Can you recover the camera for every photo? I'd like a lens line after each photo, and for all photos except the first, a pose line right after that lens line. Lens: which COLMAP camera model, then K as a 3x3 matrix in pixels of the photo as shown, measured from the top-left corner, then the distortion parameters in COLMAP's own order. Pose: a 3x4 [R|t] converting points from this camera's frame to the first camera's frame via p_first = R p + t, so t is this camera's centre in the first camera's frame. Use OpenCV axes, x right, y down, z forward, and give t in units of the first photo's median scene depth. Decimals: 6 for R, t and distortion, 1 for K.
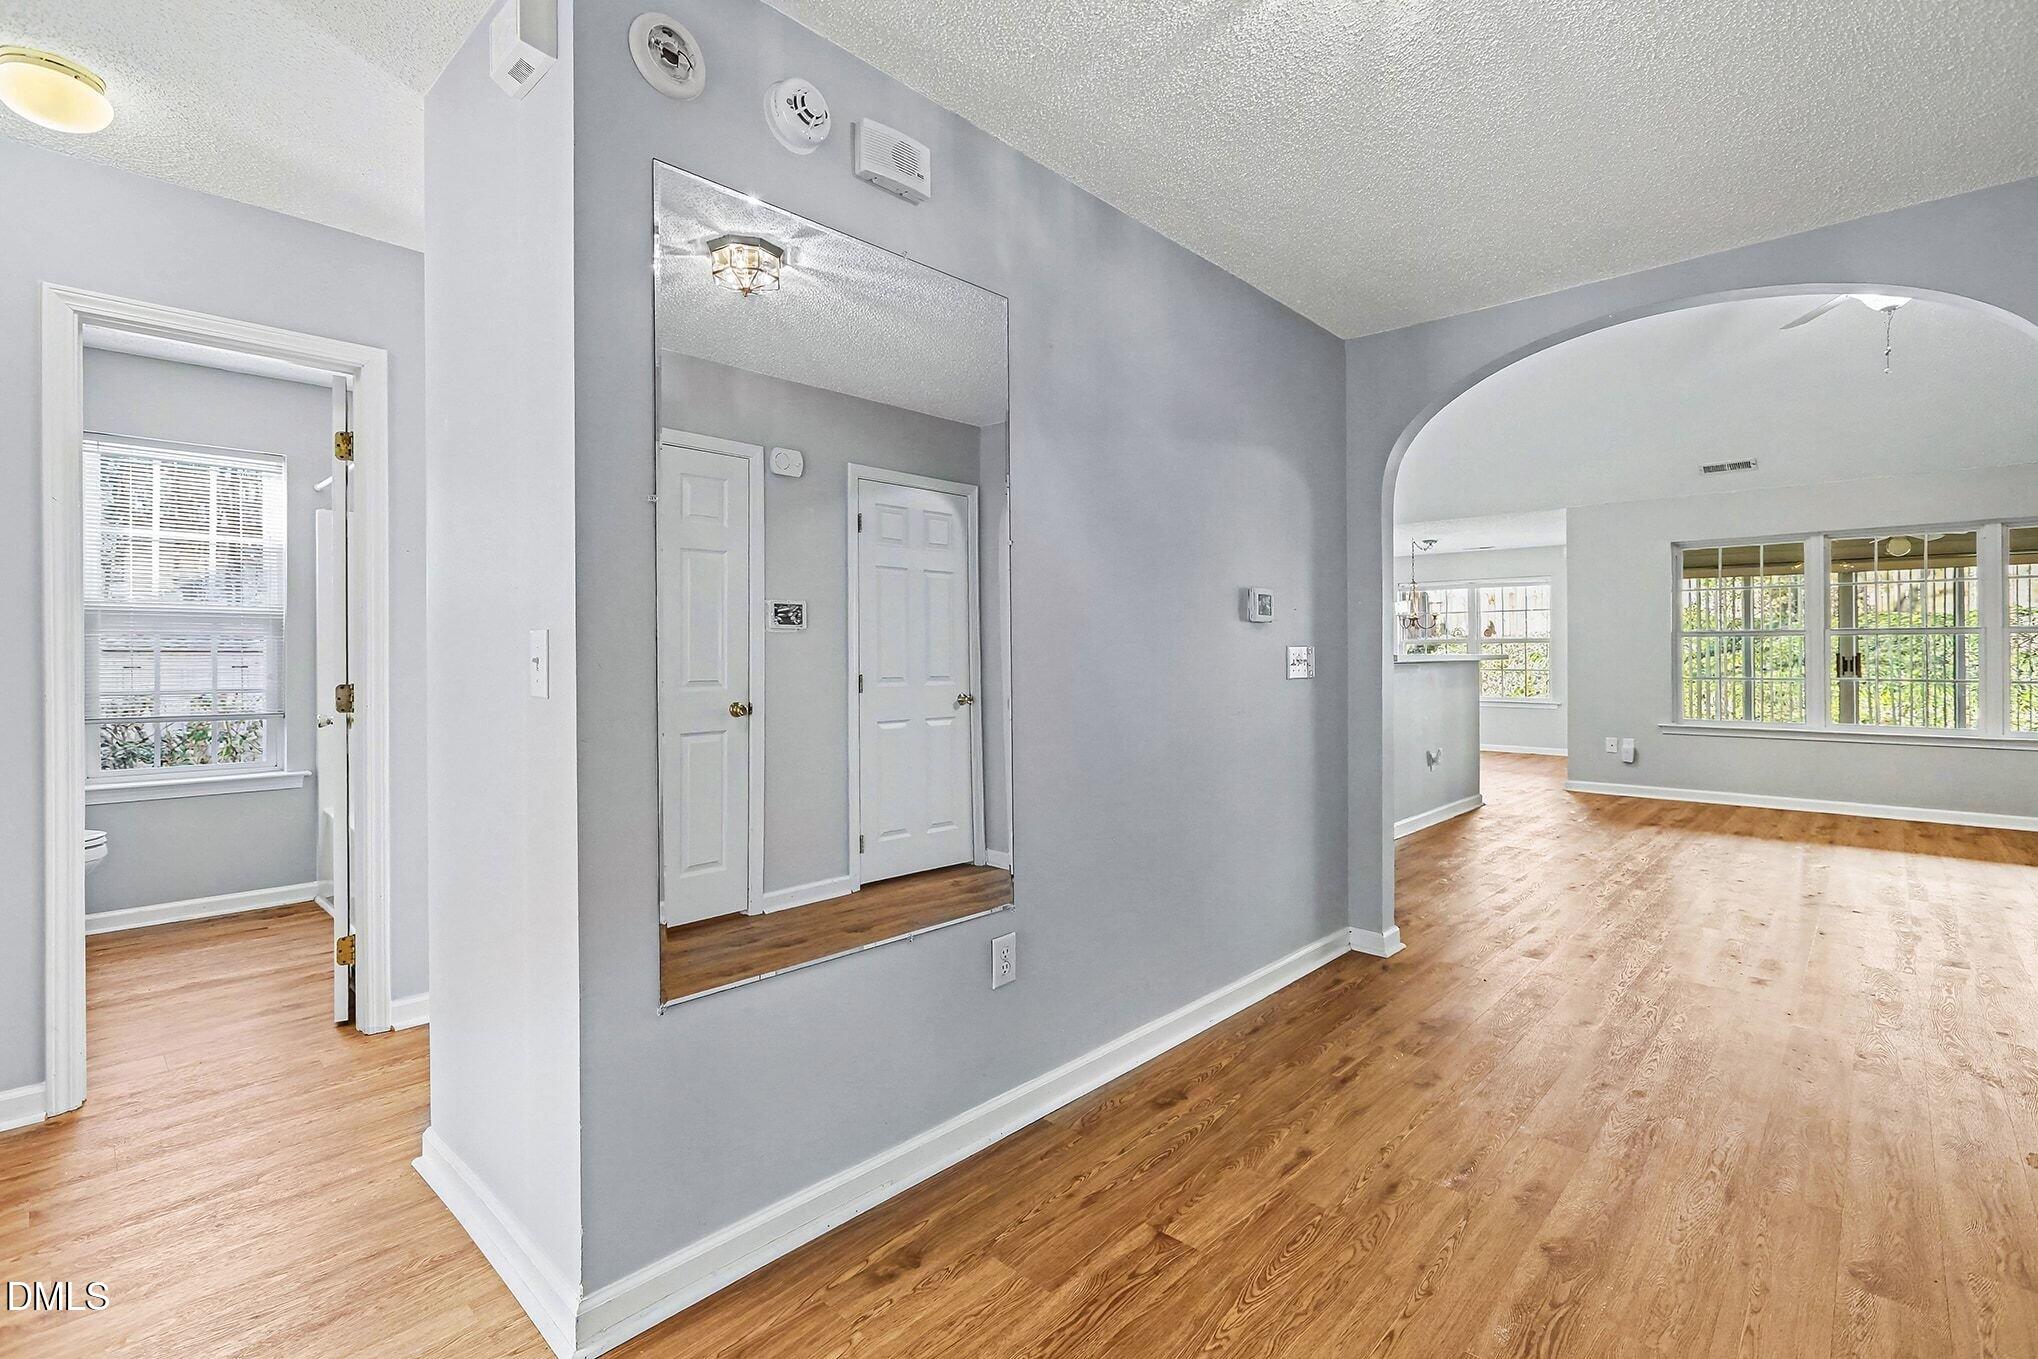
lens RADIAL K [[929.5, 0, 1017.6], [0, 929.5, 645.7], [0, 0, 1]] dist [-0.000227, -0.000152]
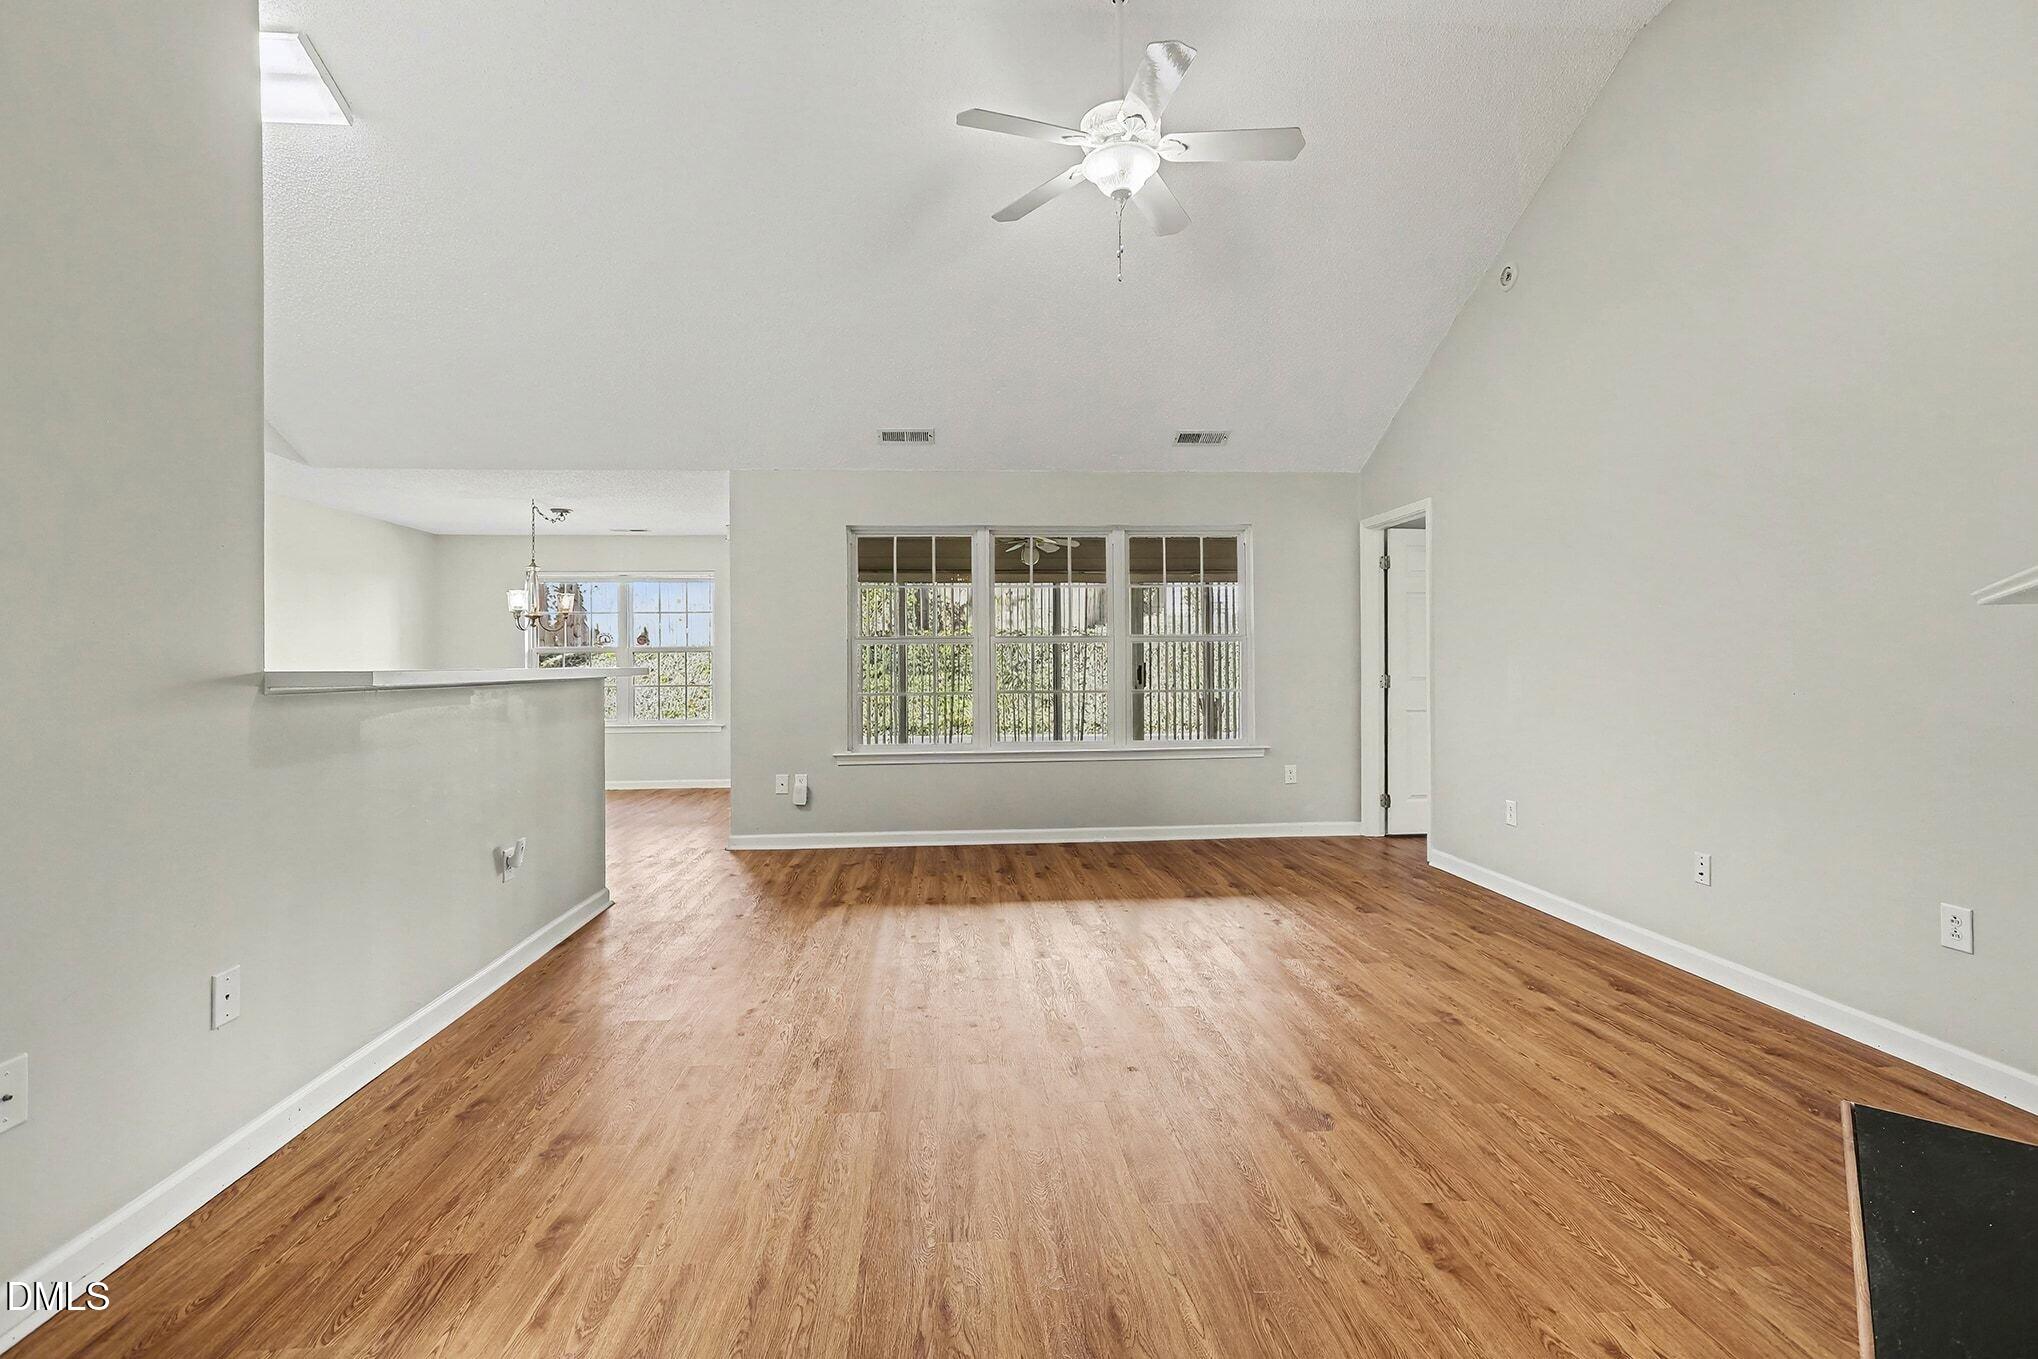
lens RADIAL K [[1000.6, 0, 1043.6], [0, 1000.6, 678.3], [0, 0, 1]] dist [-0.001523, 0.000045]
pose [[0.671012, -0.012456, 0.741342, 0.176489], [-0.003436, 0.999796, 0.019908, 0.001598], [-0.741439, -0.015906, 0.670832, 0.294134]]
